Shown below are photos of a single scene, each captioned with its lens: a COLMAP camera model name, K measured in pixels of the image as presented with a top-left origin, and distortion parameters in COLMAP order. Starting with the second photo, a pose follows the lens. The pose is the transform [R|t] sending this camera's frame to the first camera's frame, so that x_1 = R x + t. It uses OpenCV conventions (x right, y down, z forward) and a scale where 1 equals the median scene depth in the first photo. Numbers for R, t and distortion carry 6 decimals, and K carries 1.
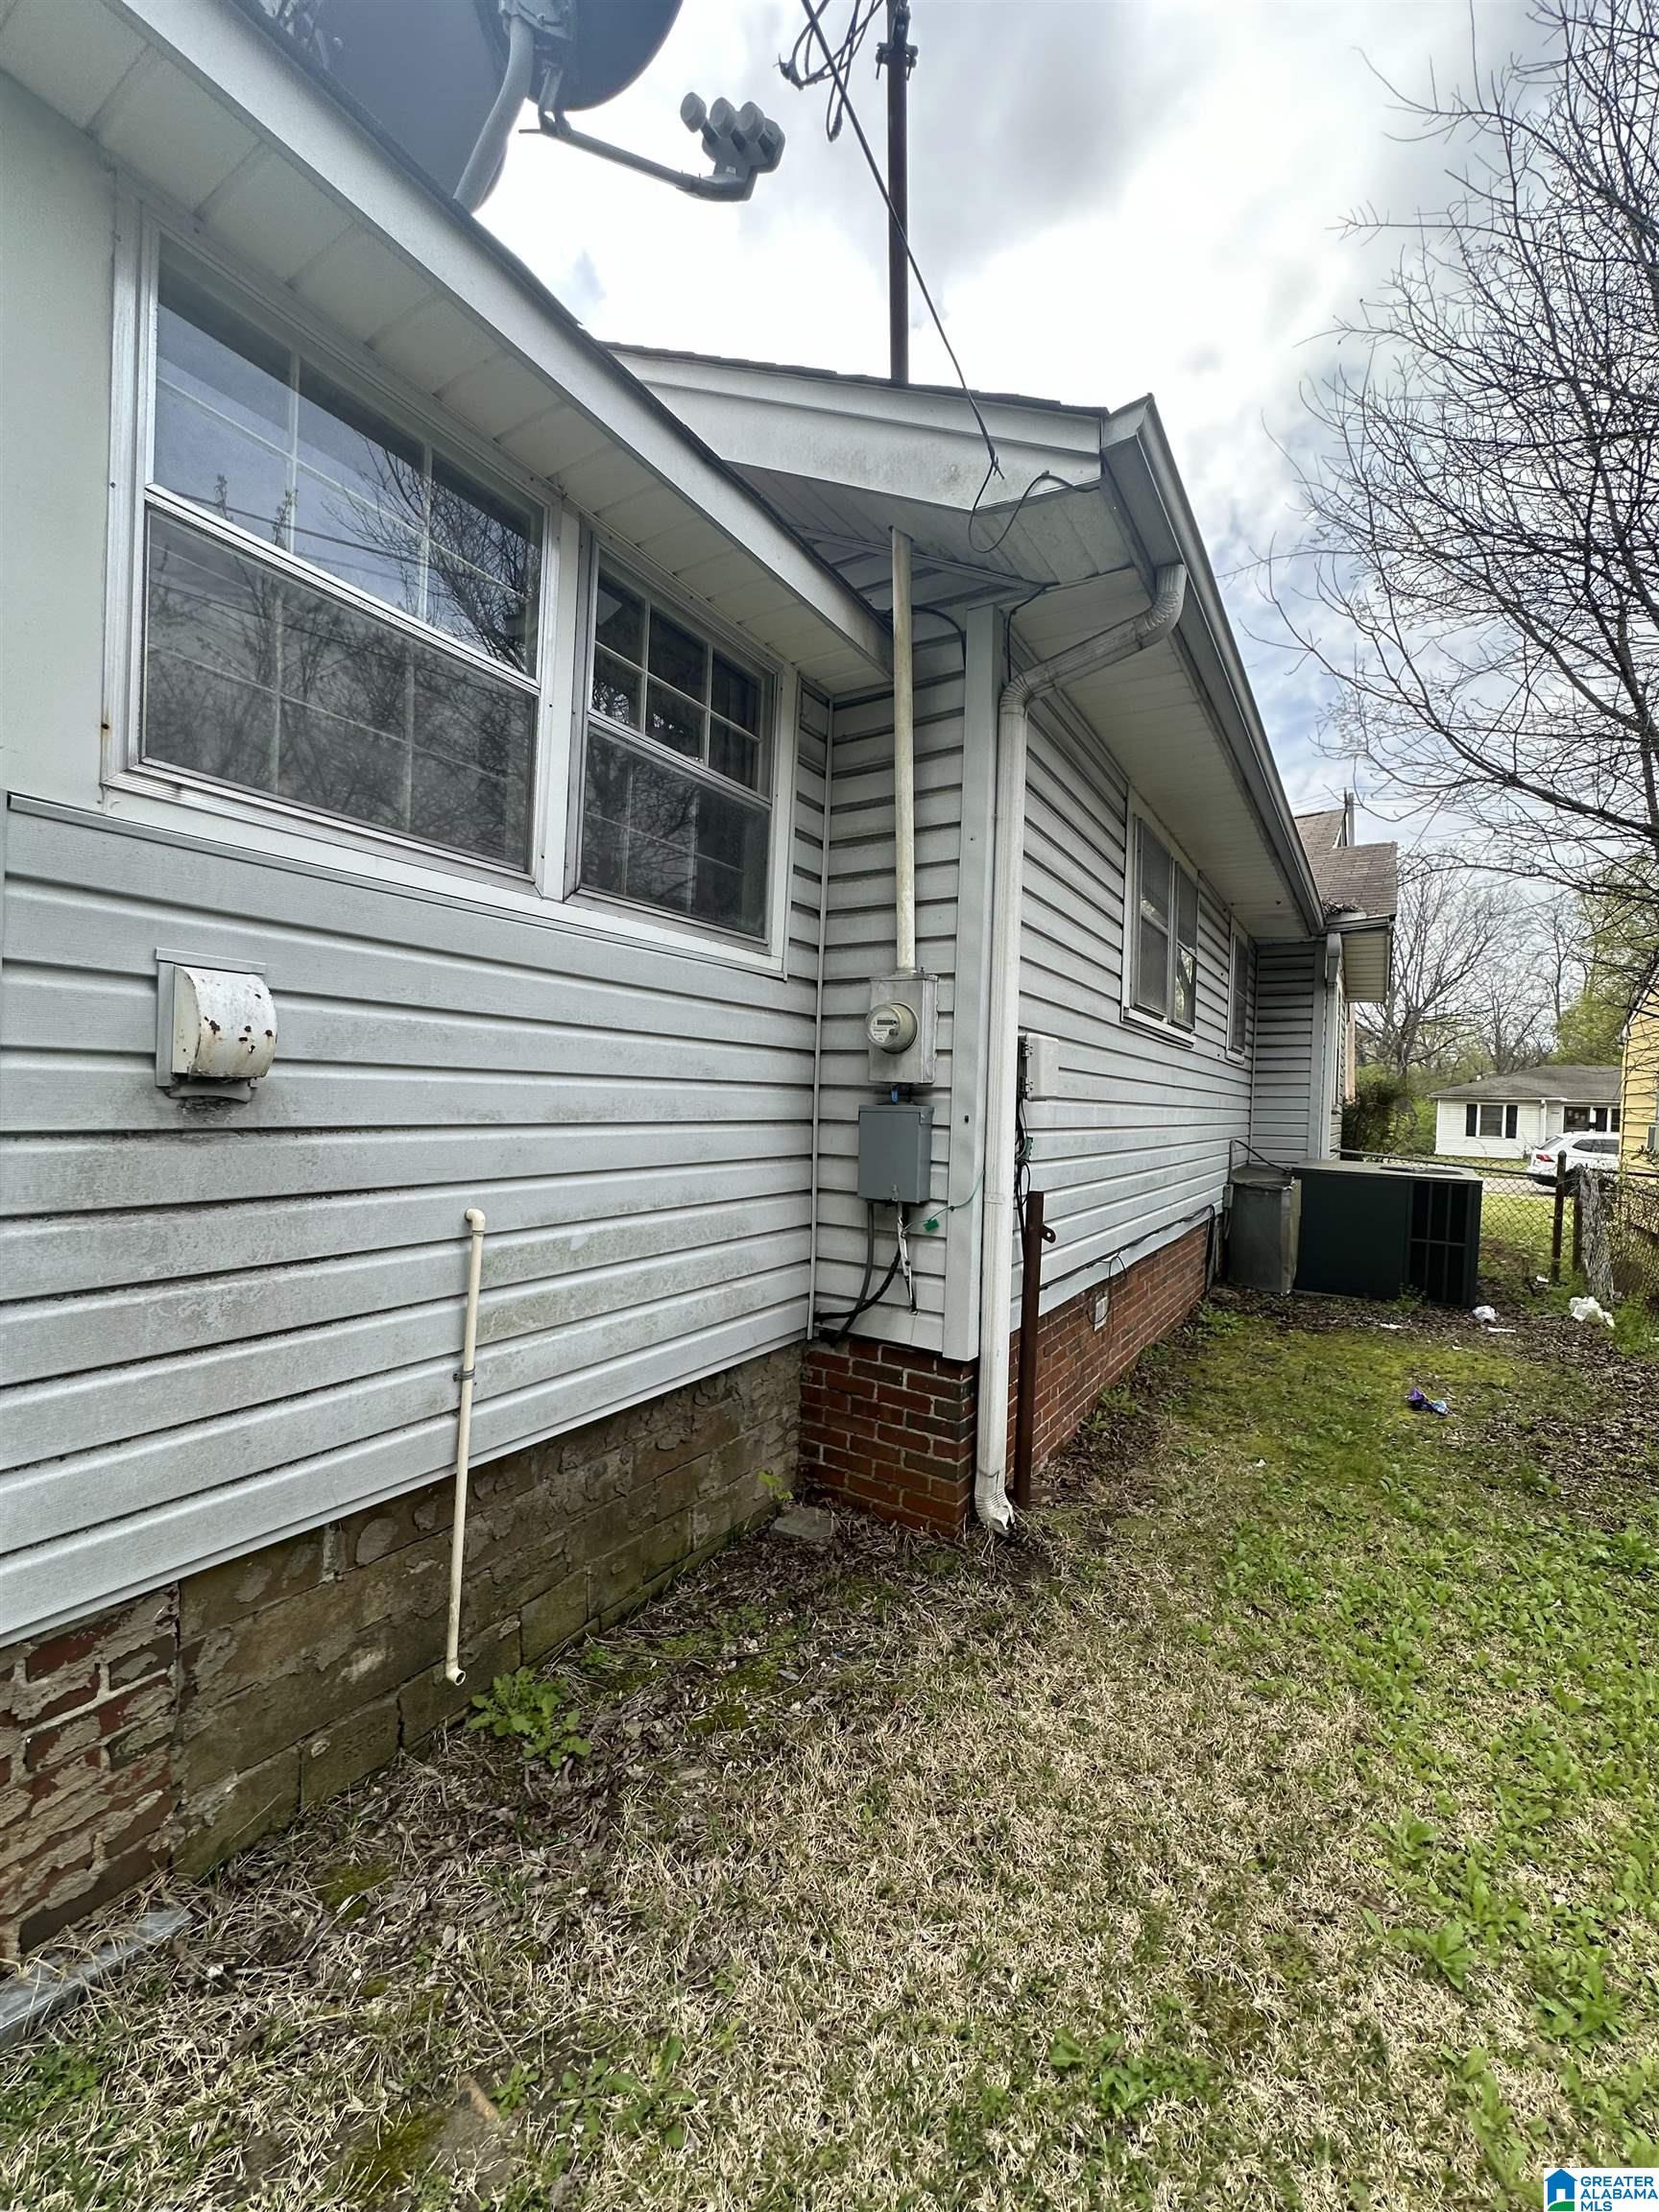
lens RADIAL K [[886.0, 0, 825.7], [0, 886.0, 1111.6], [0, 0, 1]] dist [-0.000415, 0.000040]
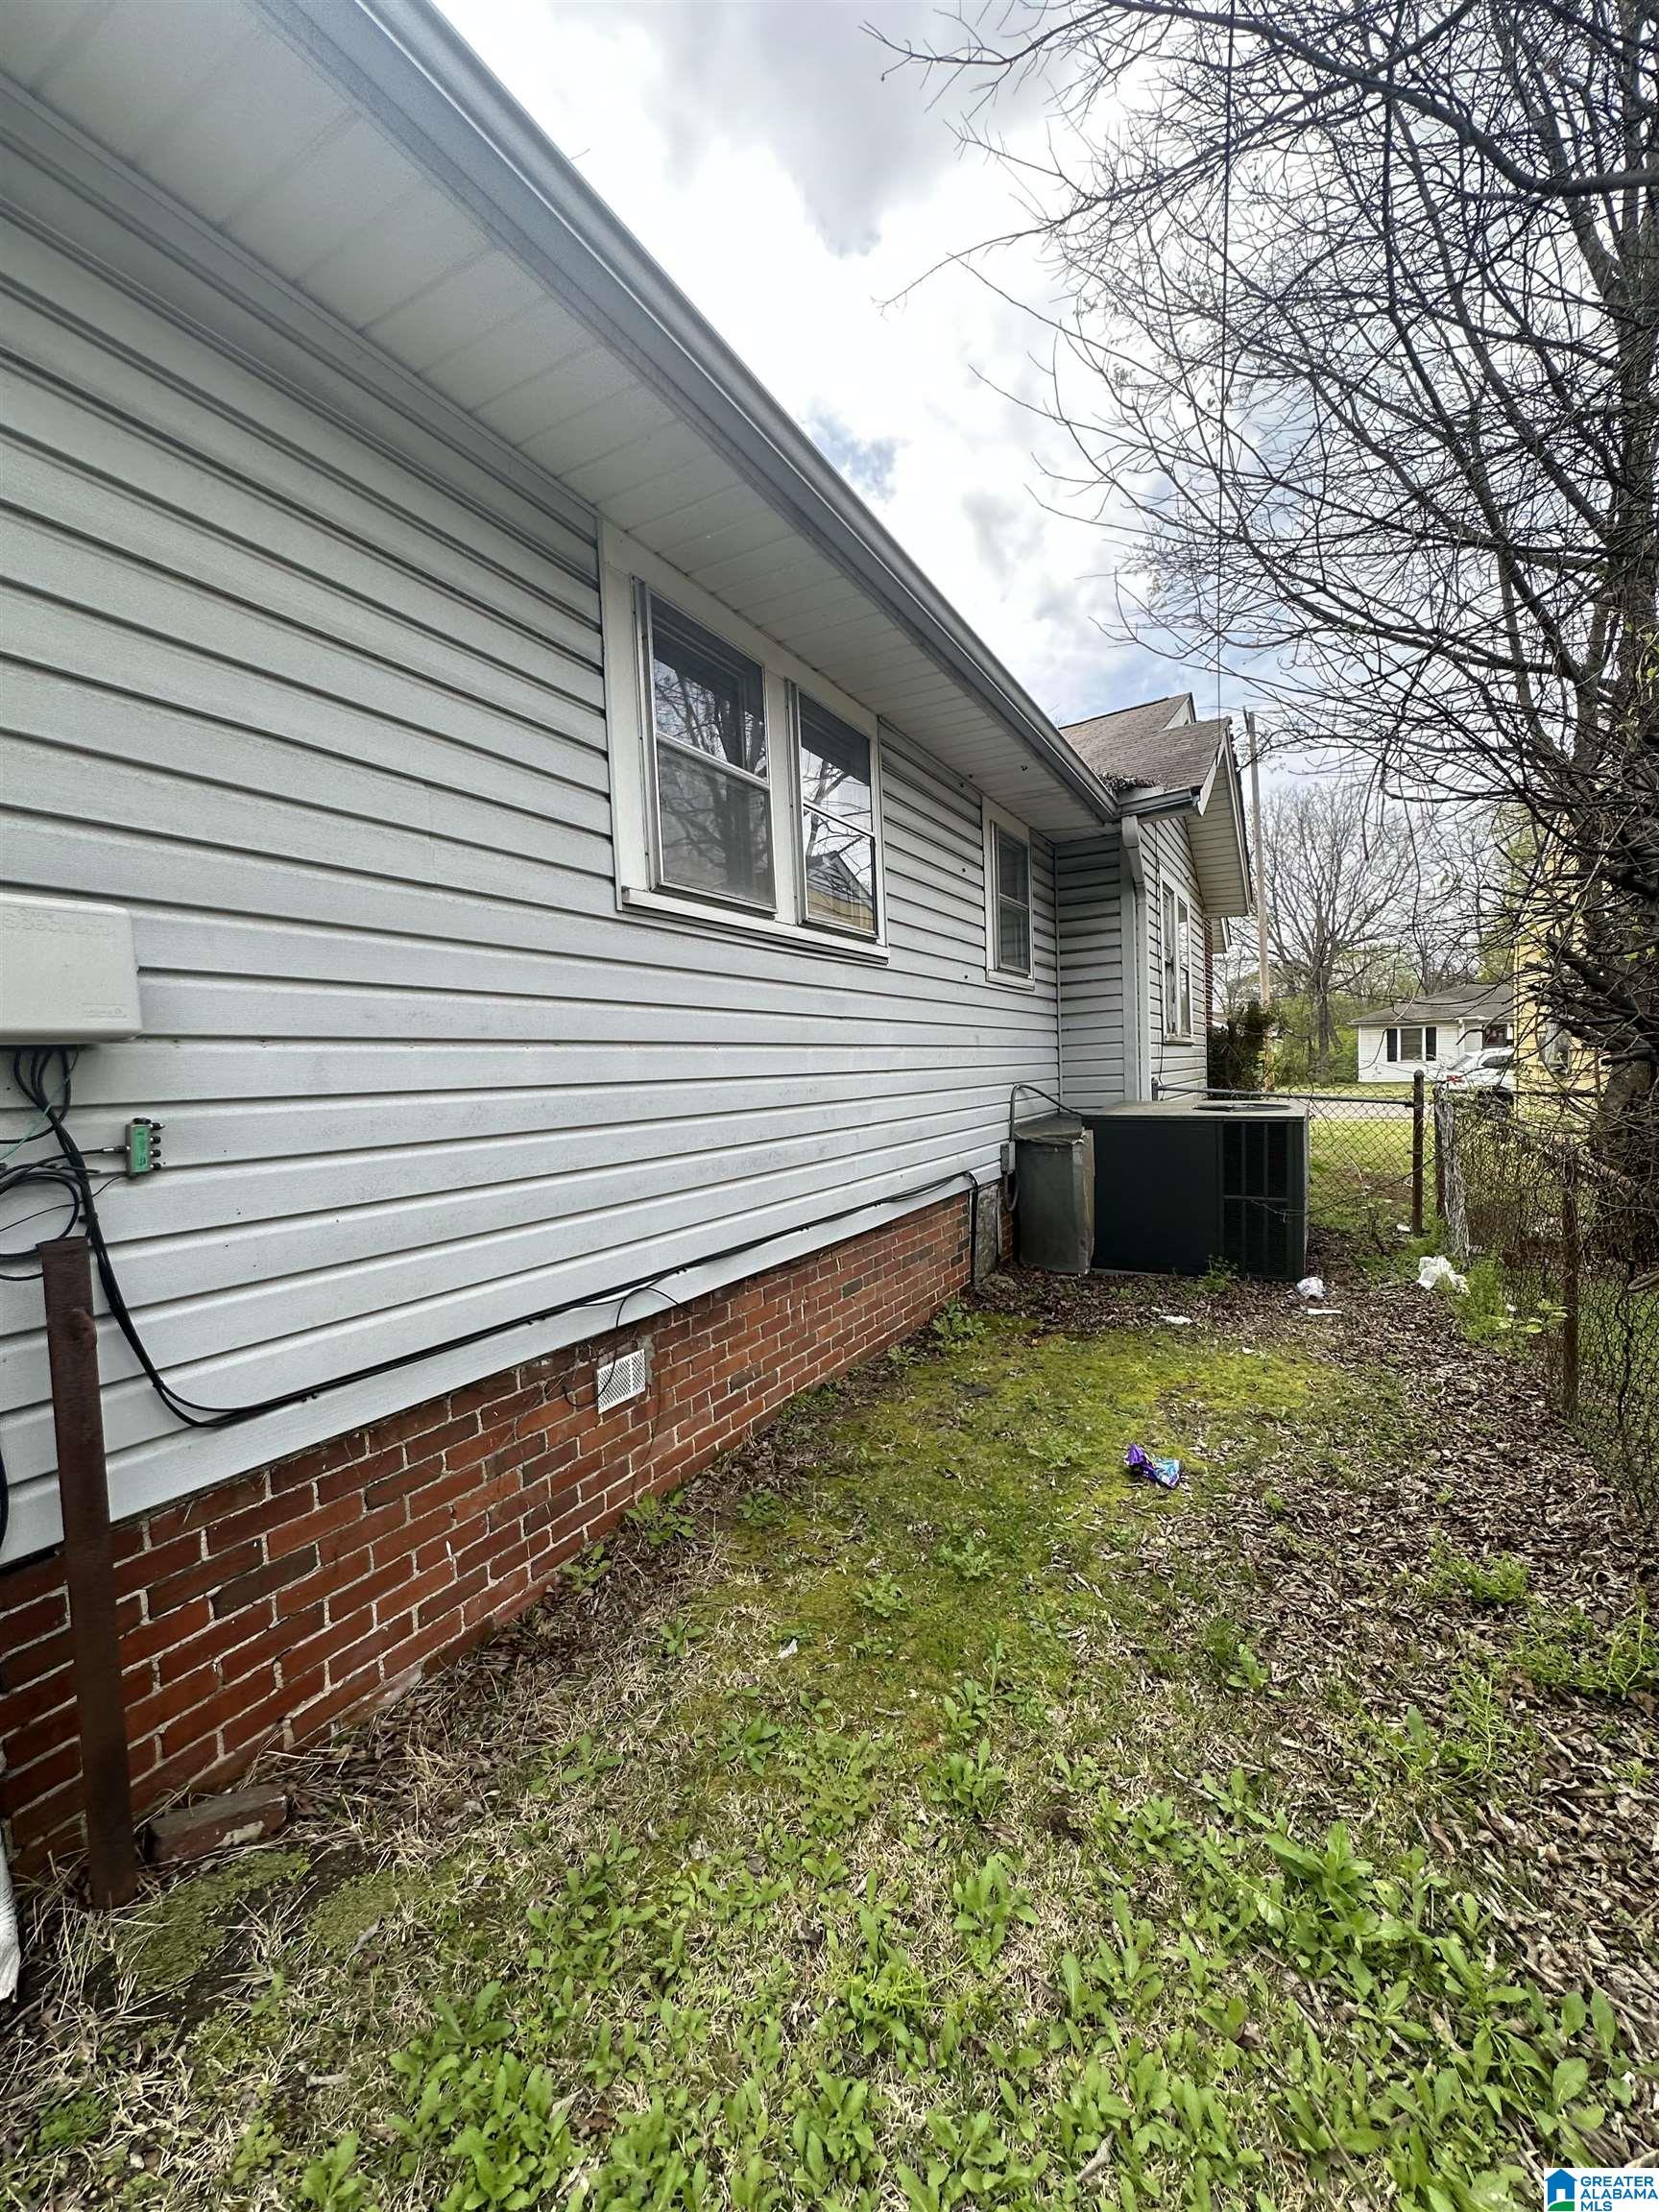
lens RADIAL K [[886.0, 0, 820.3], [0, 886.0, 1113.8], [0, 0, 1]] dist [-0.000415, 0.000040]
pose [[0.996545, -0.071943, 0.041504, 0.627911], [0.070339, 0.996765, 0.038890, 0.035375], [-0.044168, -0.035836, 0.998381, 0.534678]]
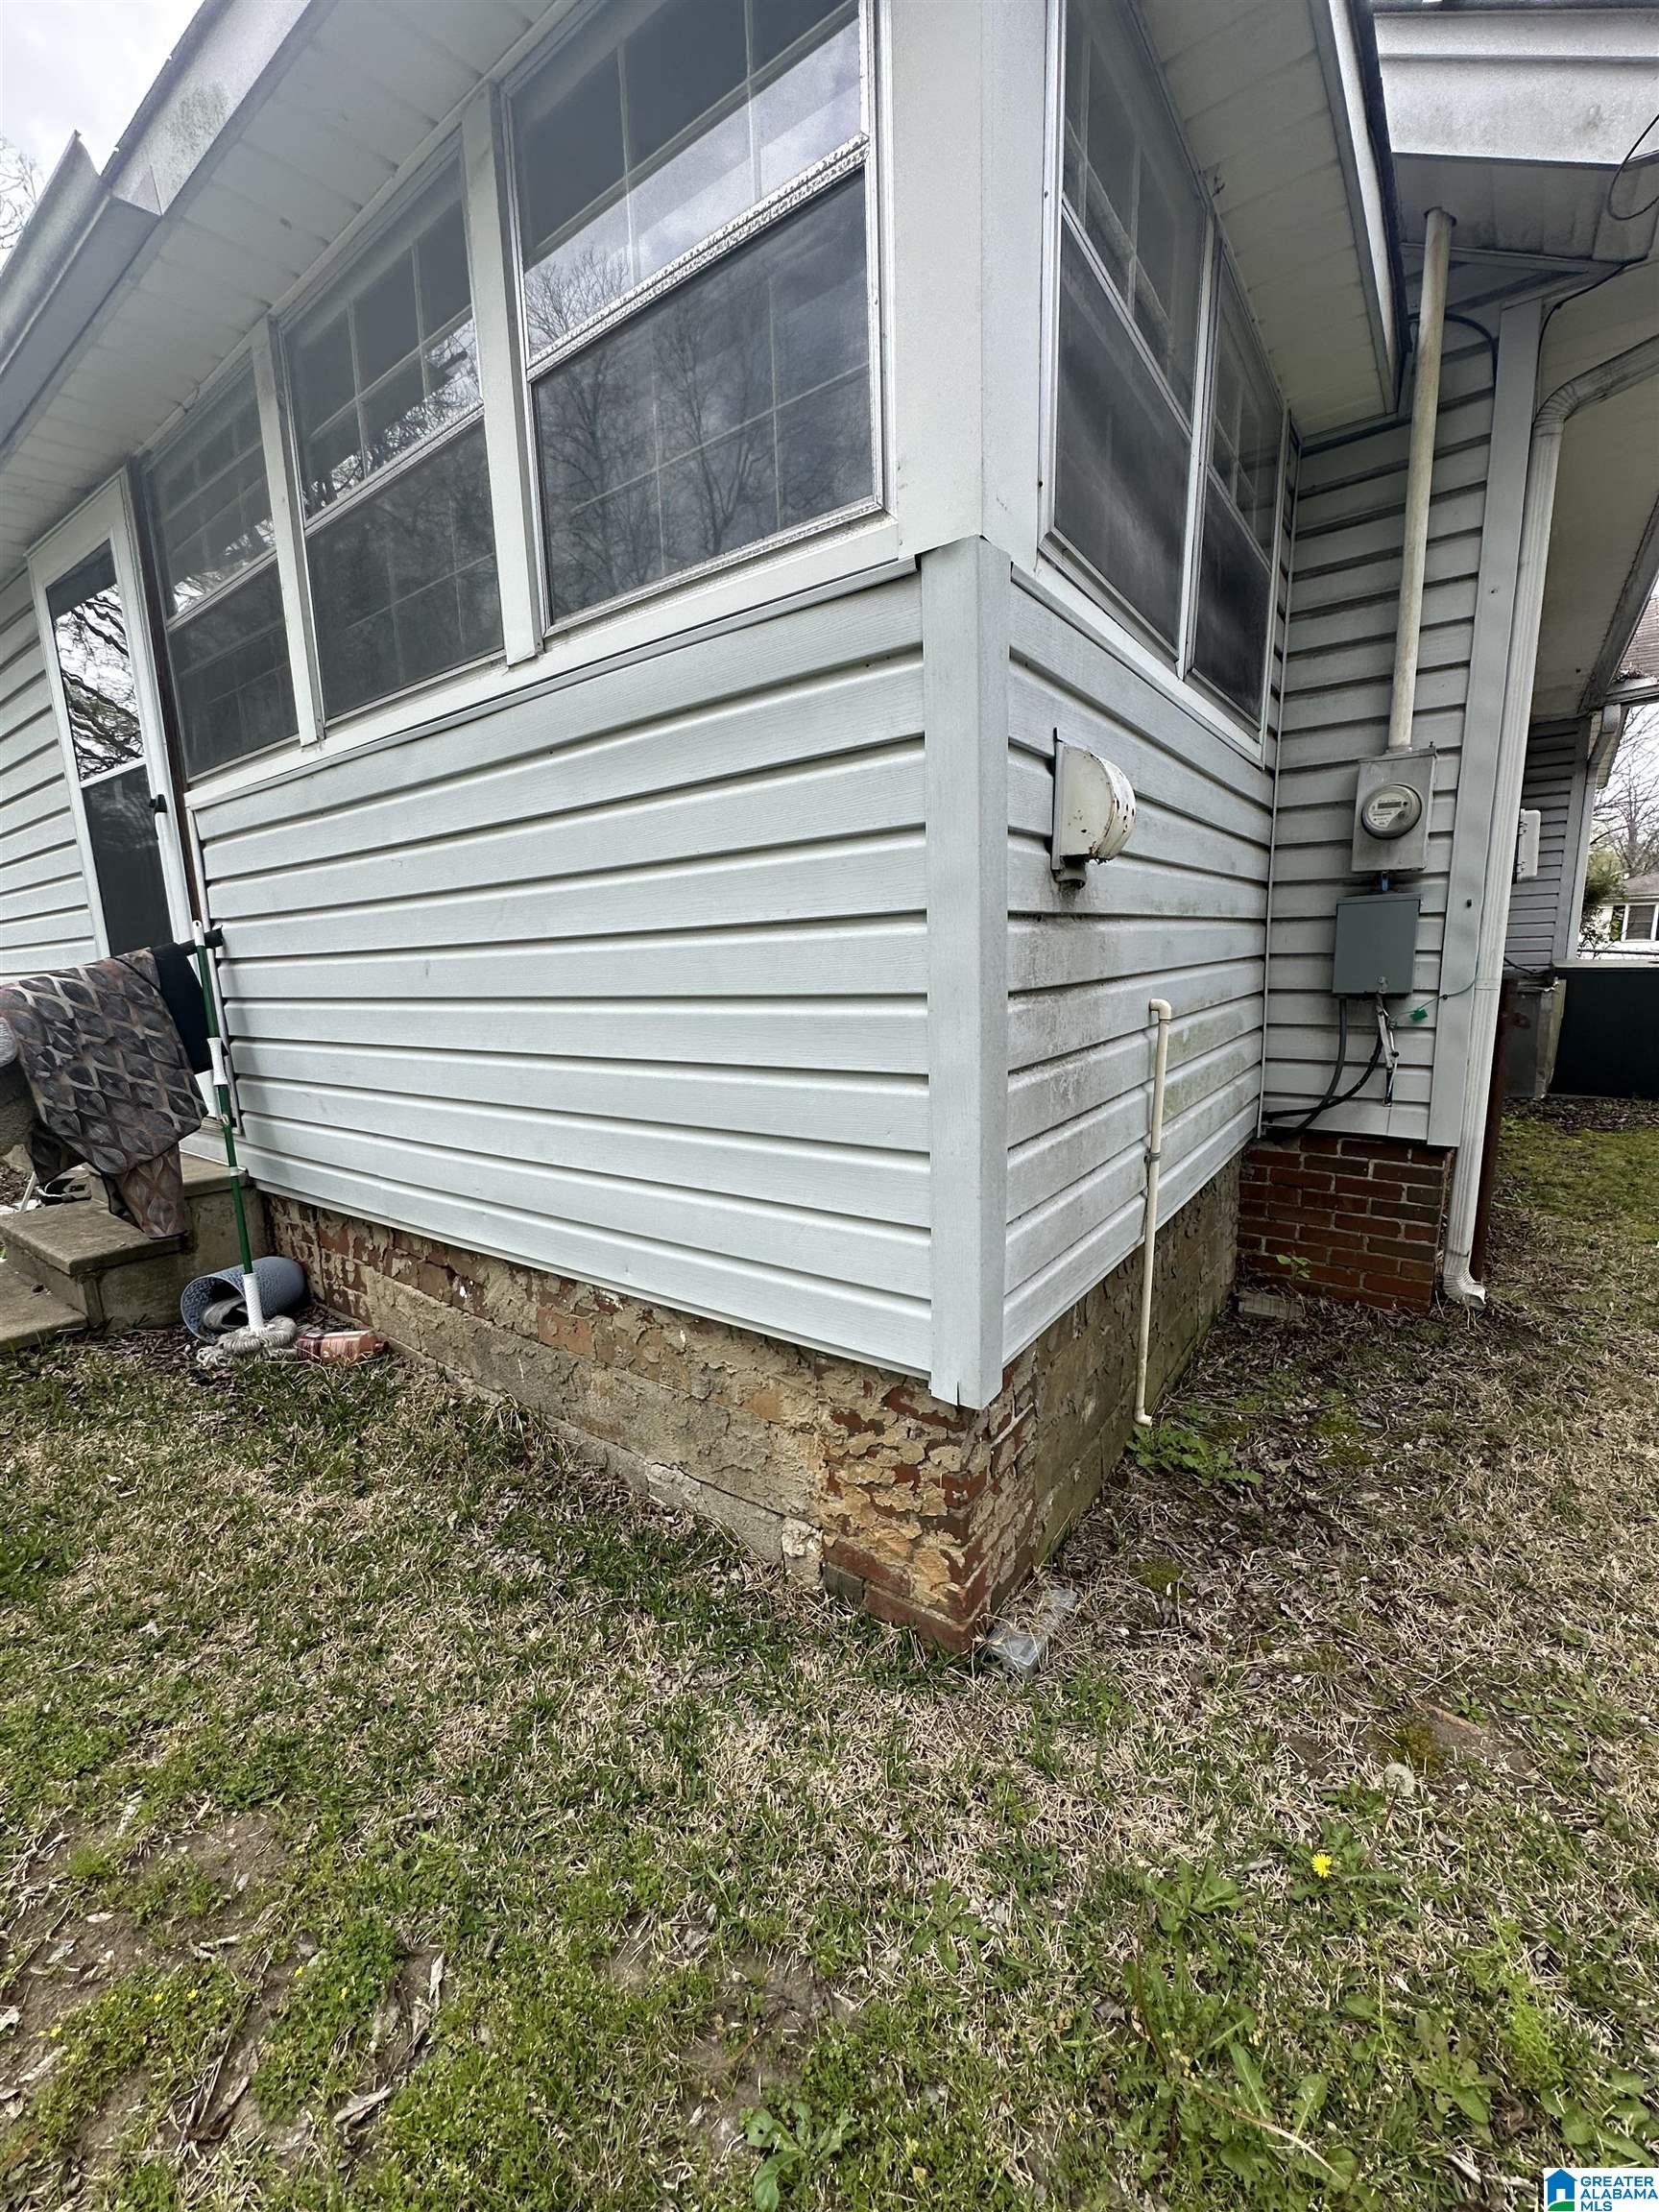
lens RADIAL K [[886.0, 0, 832.8], [0, 886.0, 1111.3], [0, 0, 1]] dist [-0.000415, 0.000040]
pose [[0.996139, -0.048412, -0.073230, -0.449523], [0.059875, 0.984728, 0.163479, 0.030624], [0.064197, -0.167233, 0.983825, -0.036161]]
